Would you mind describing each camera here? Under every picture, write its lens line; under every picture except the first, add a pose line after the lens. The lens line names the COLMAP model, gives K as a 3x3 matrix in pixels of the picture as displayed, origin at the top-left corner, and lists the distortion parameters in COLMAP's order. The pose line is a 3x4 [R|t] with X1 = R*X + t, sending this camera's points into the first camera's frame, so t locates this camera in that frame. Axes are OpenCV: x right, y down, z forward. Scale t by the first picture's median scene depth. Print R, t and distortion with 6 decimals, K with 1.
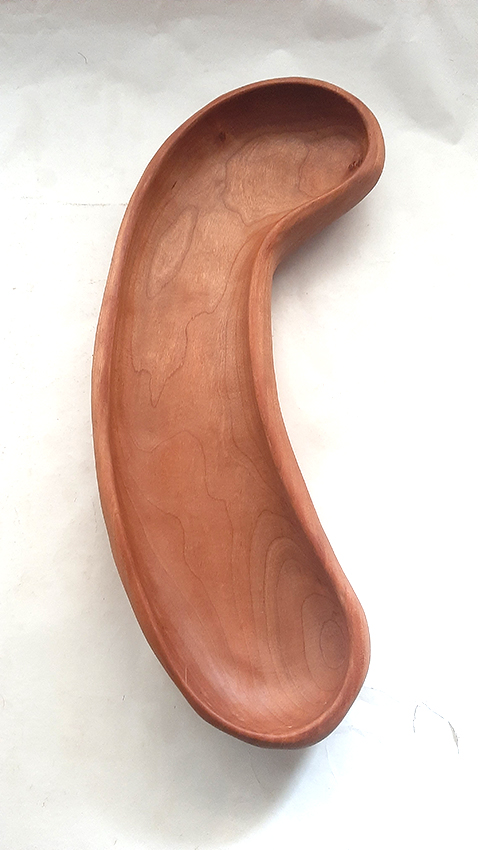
lens RADIAL K [[652.1, 0, 239.0], [0, 652.1, 425.0], [0, 0, 1]] dist [0.066565, -0.159933]
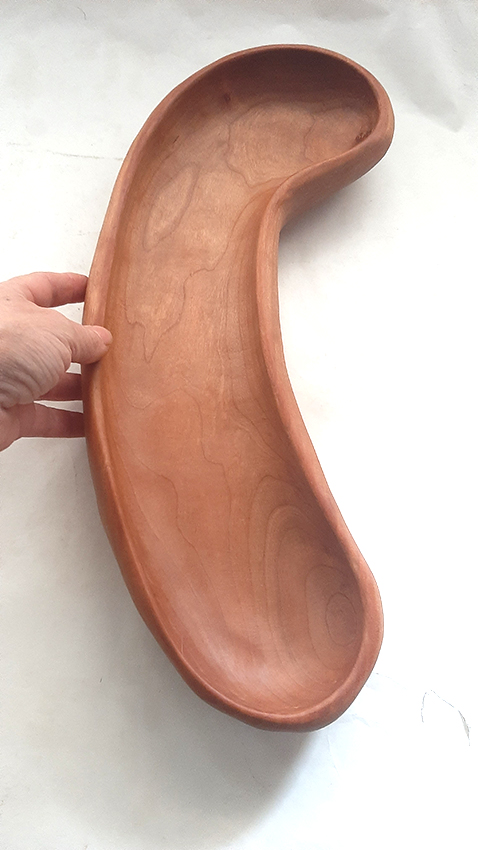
lens RADIAL K [[652.1, 0, 239.0], [0, 652.1, 425.0], [0, 0, 1]] dist [0.066565, -0.159933]
pose [[0.994616, 0.049258, 0.091179, -0.082706], [-0.043231, 0.996820, -0.066933, 0.117371], [-0.094186, 0.062631, 0.993583, 0.083197]]
